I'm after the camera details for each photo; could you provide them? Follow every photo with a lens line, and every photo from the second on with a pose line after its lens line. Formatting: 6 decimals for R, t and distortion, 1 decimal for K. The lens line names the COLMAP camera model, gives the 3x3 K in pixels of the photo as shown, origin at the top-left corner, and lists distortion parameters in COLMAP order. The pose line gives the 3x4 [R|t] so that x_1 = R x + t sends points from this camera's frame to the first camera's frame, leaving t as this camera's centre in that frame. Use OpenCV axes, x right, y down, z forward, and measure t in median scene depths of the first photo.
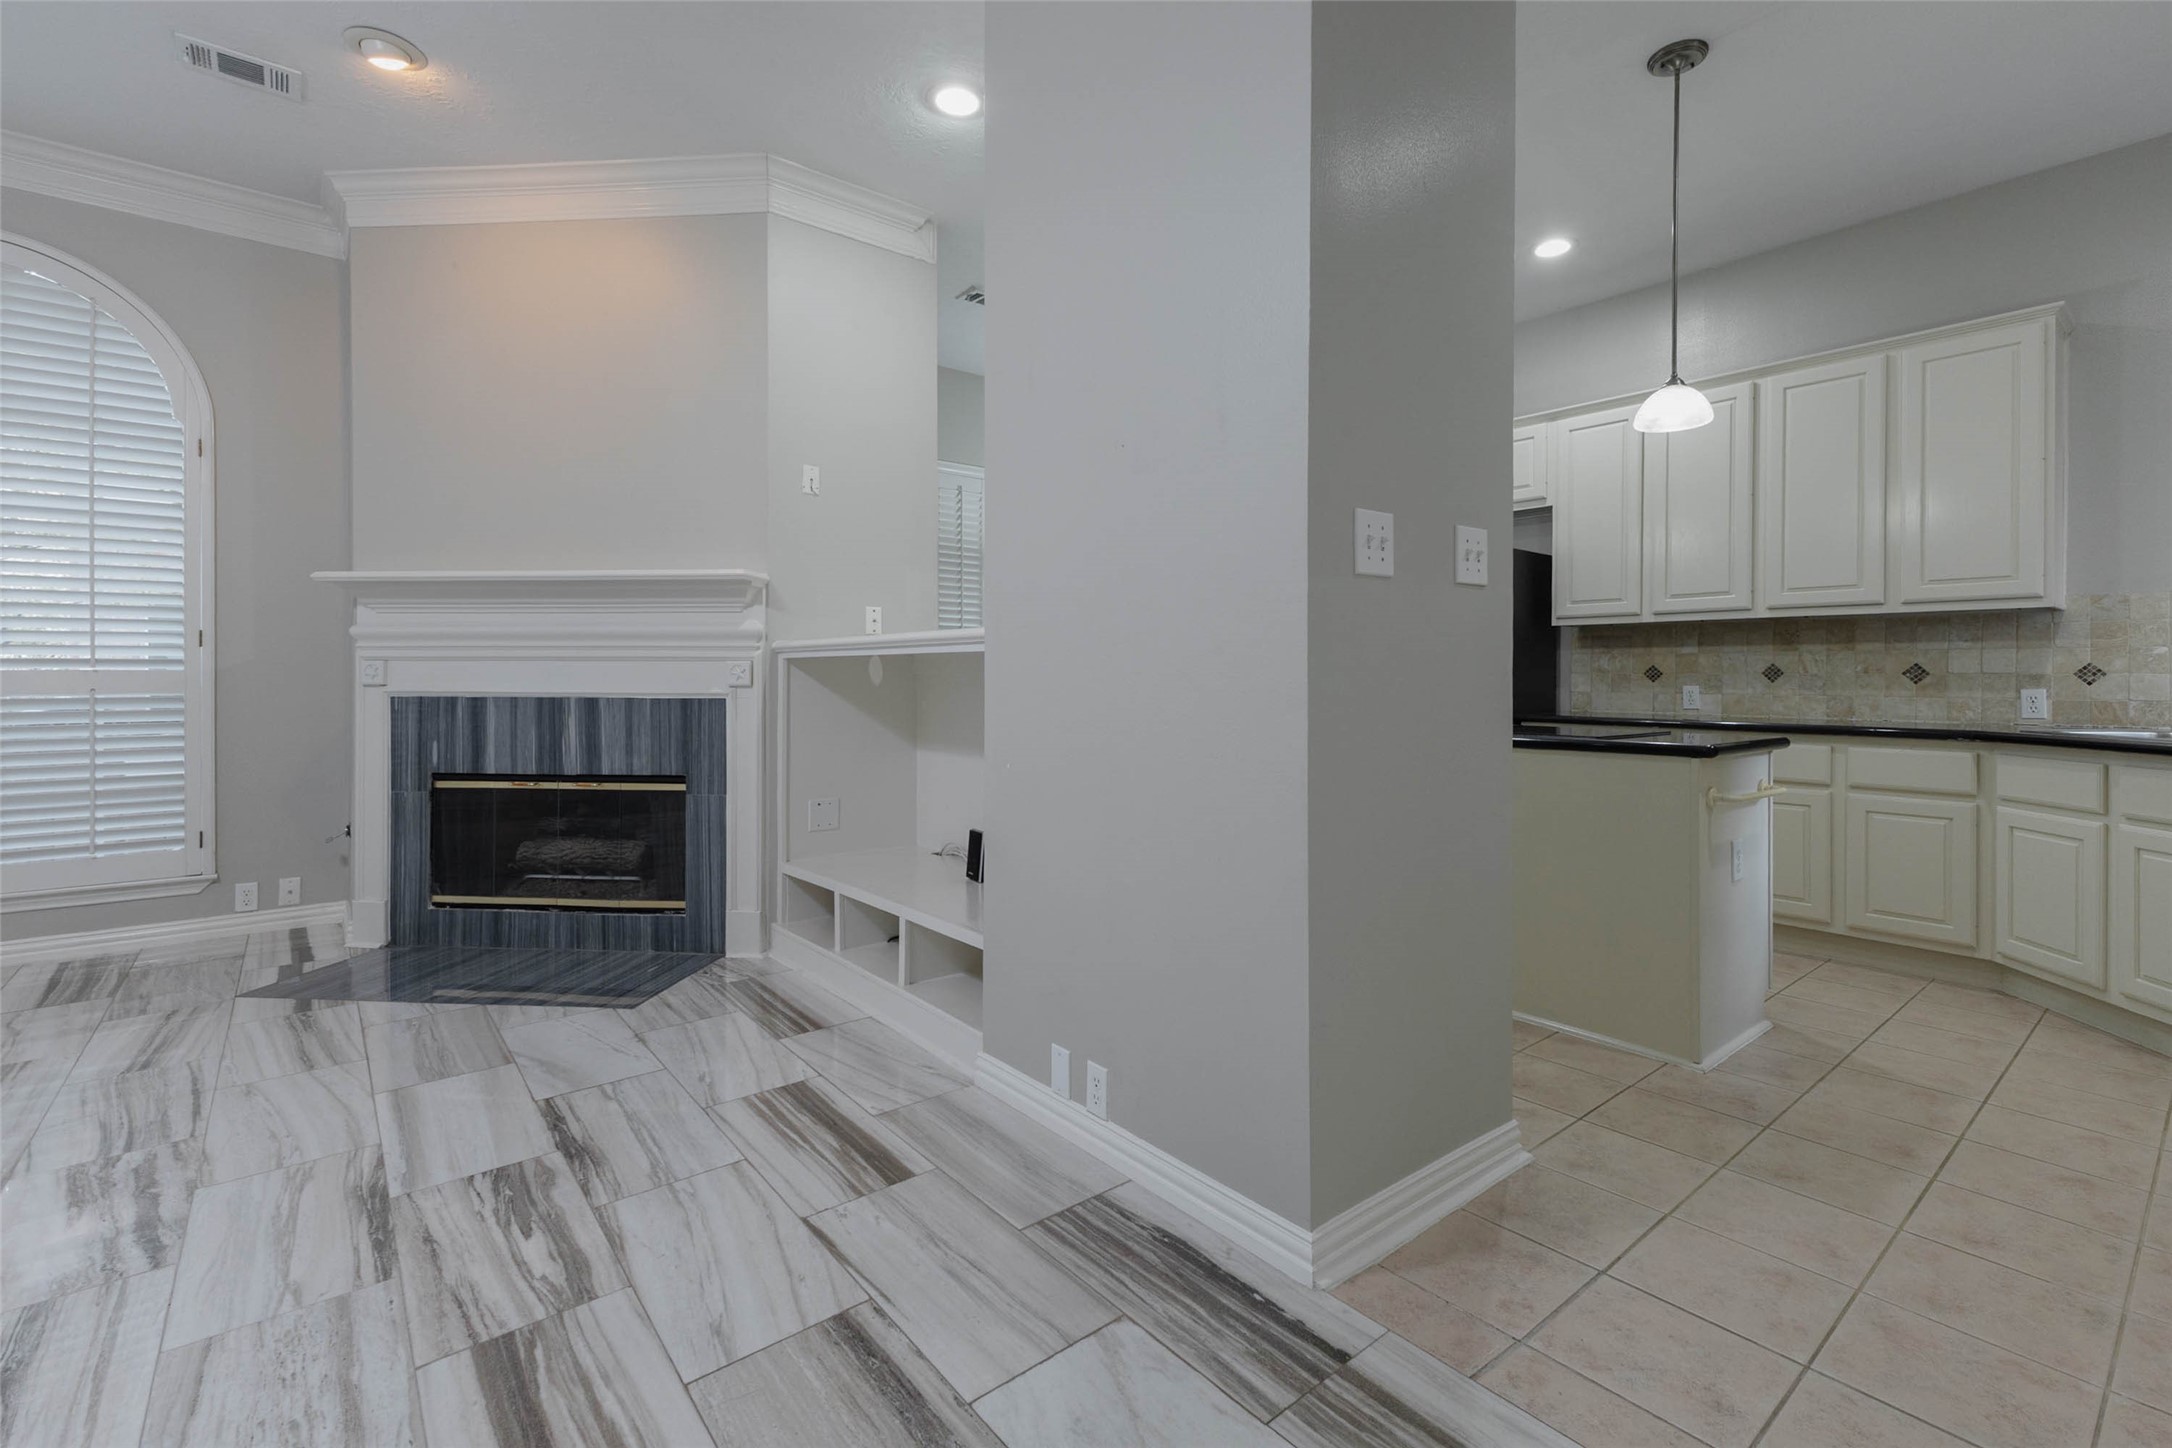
lens RADIAL K [[949.9, 0, 1114.2], [0, 949.9, 678.1], [0, 0, 1]] dist [0.009428, -0.000742]
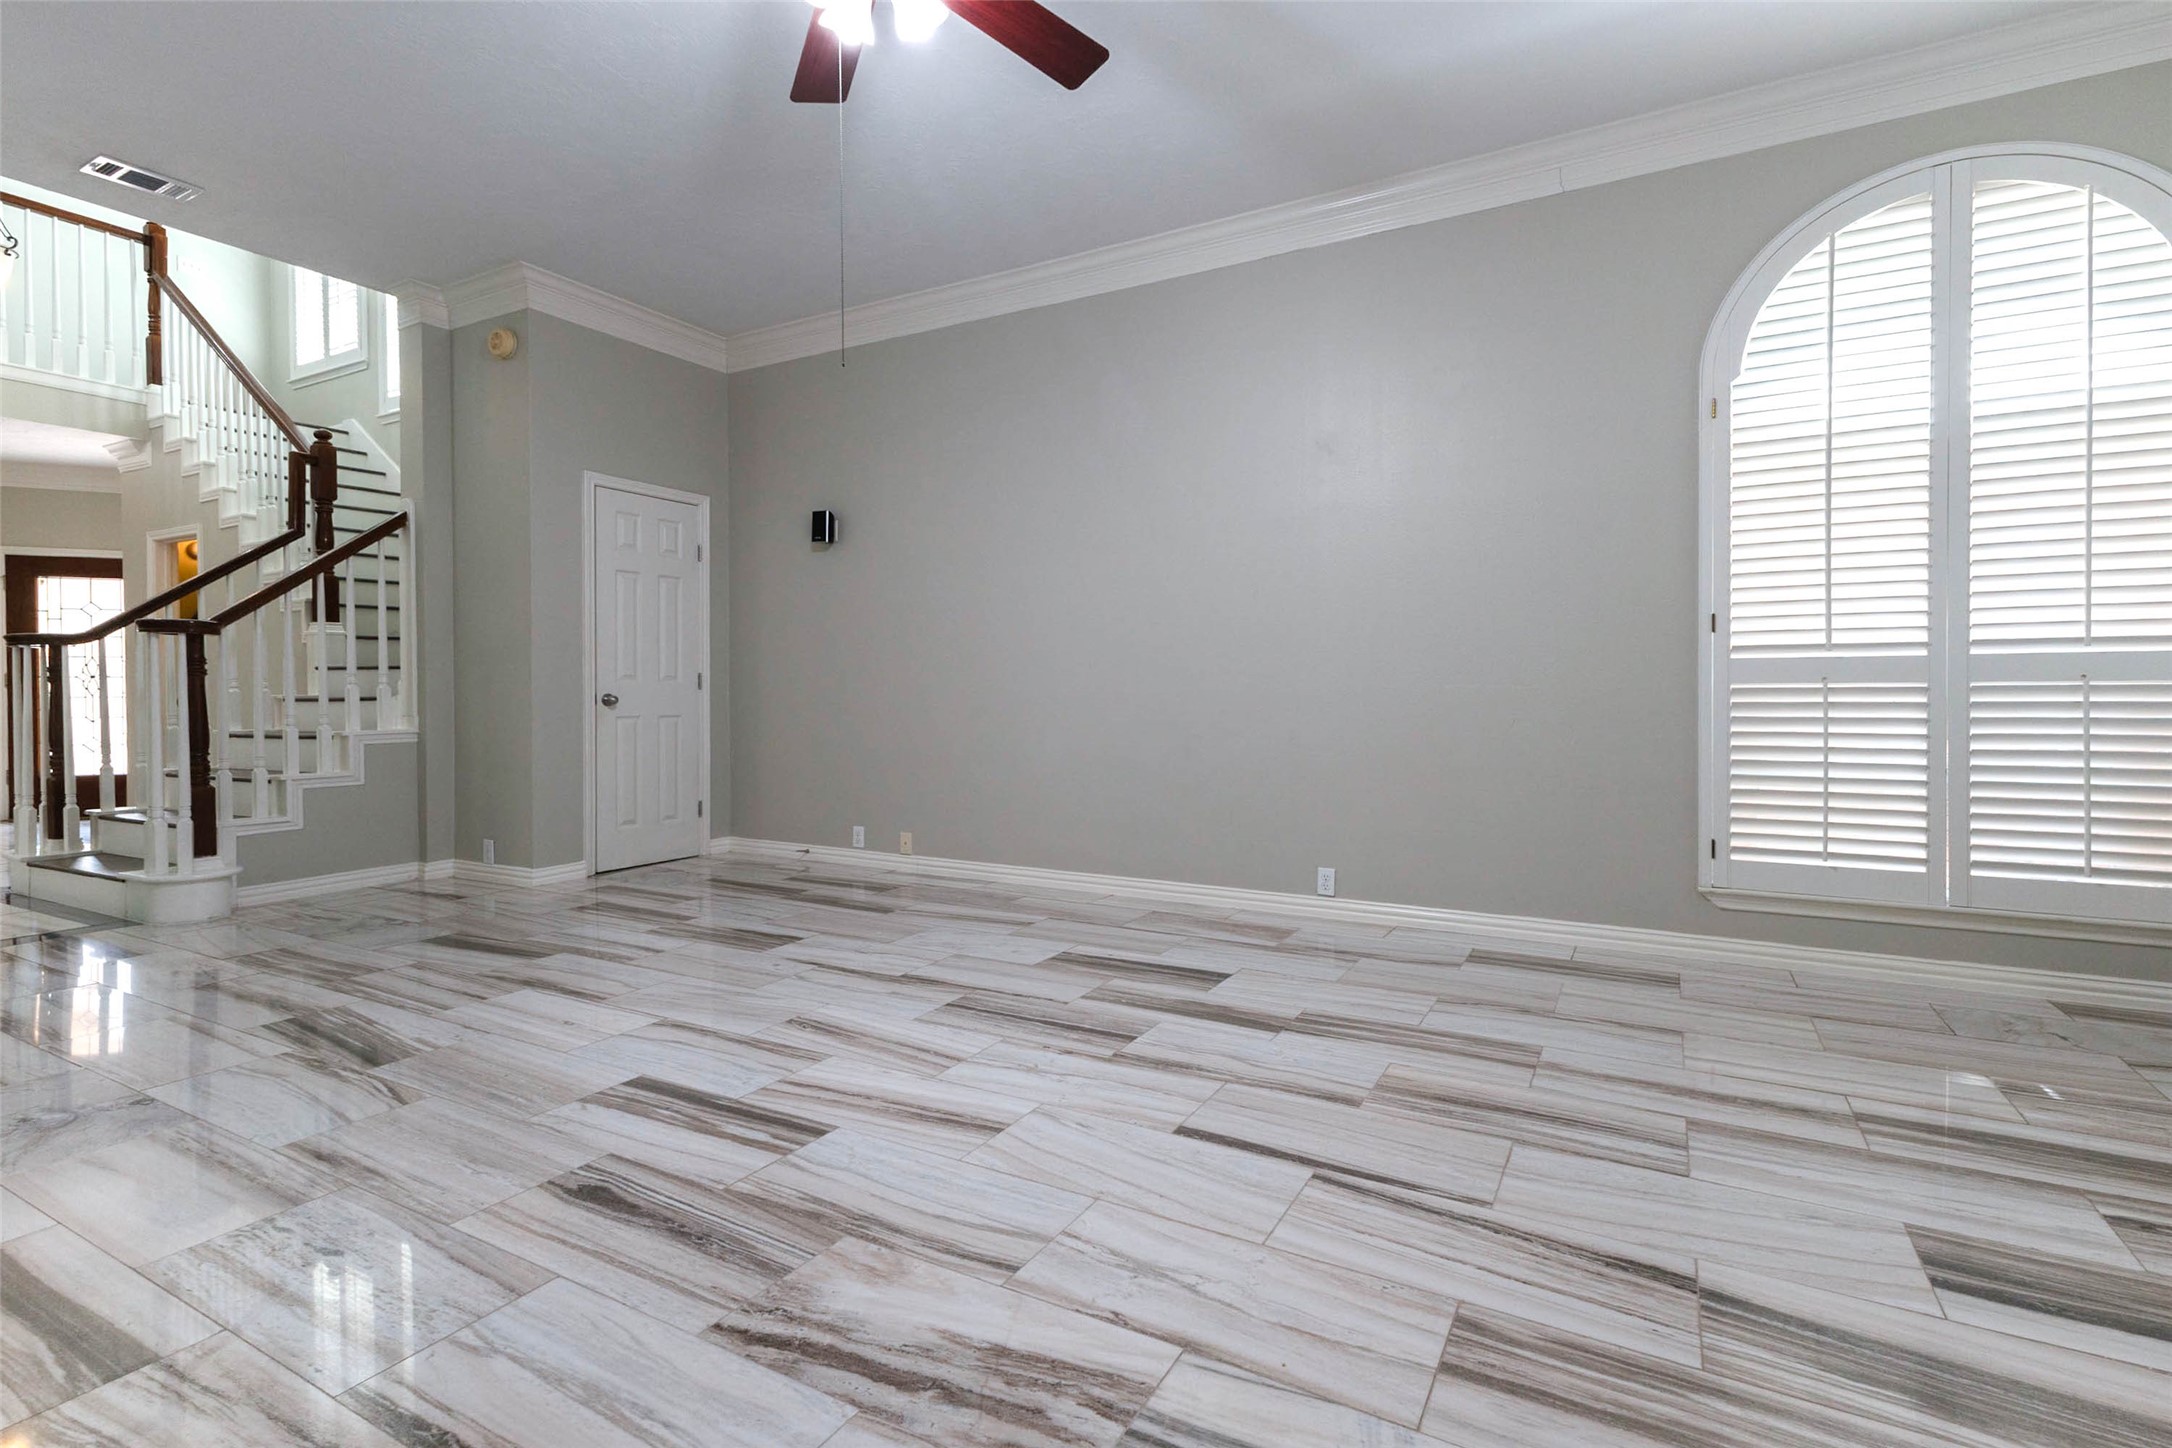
lens RADIAL K [[976.7, 0, 1094.9], [0, 976.7, 700.1], [0, 0, 1]] dist [0.003482, -0.000426]
pose [[-0.929885, 0.004690, -0.367821, -0.475004], [0.000795, 0.999942, 0.010740, 0.039285], [0.367850, 0.009694, -0.929835, 0.893588]]
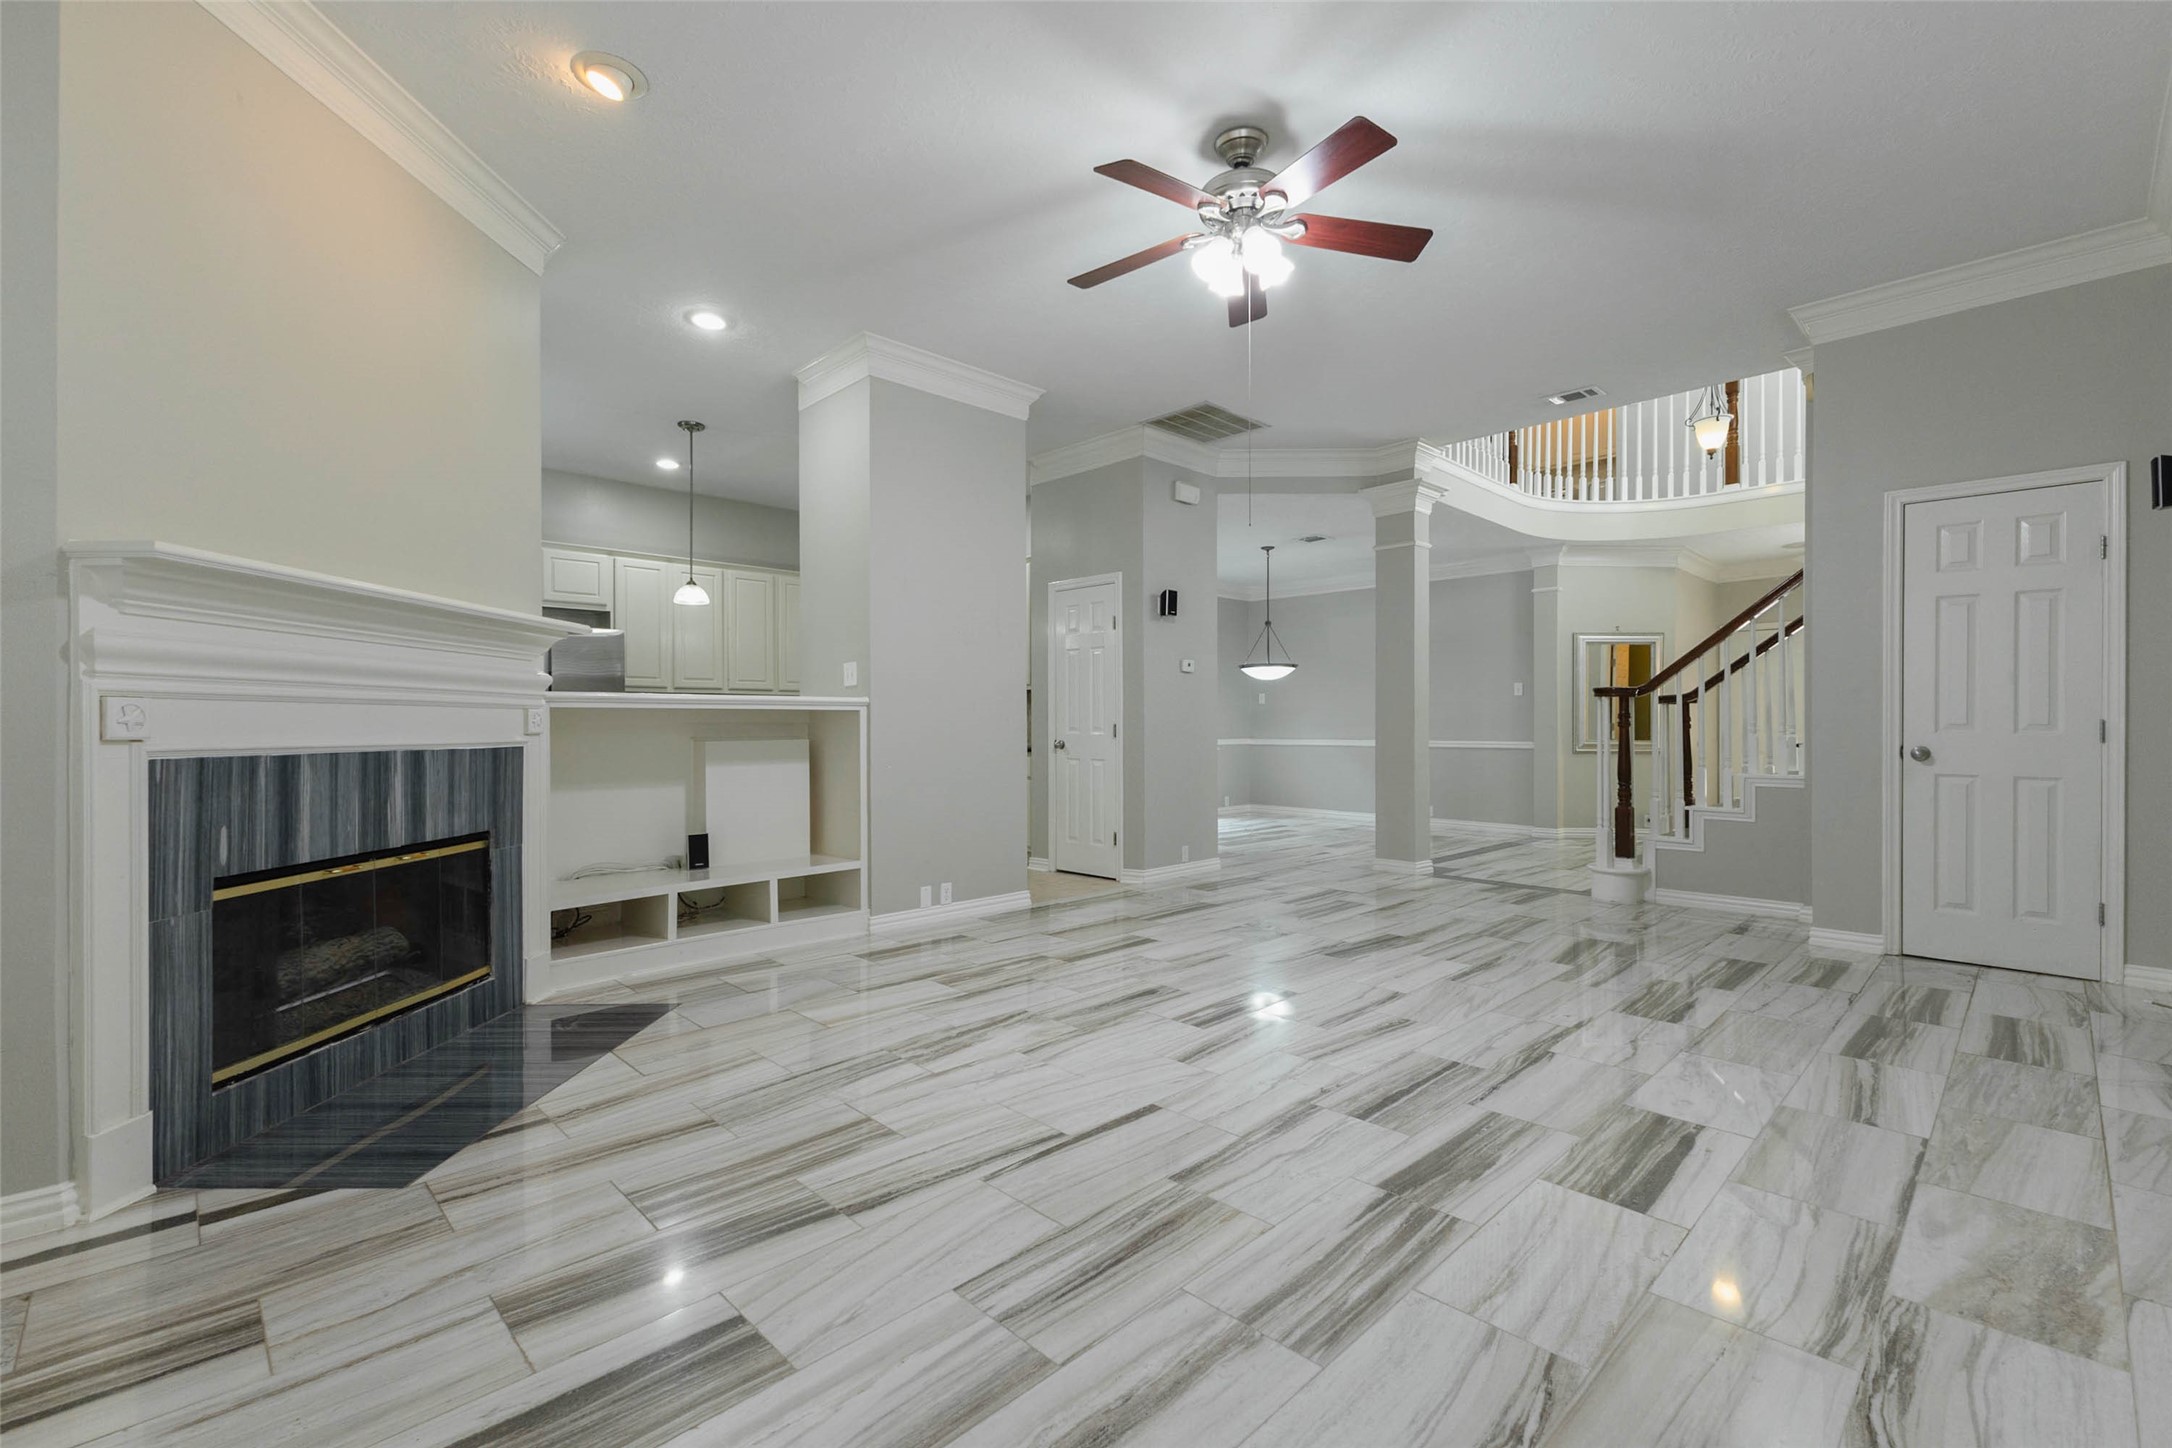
lens RADIAL K [[982.7, 0, 1081.9], [0, 982.7, 725.0], [0, 0, 1]] dist [0.015487, 0.000270]
pose [[-0.088358, -0.000797, 0.996088, -1.474911], [0.006600, 0.999977, 0.001385, 0.001219], [-0.996067, 0.006696, -0.088351, 0.507512]]
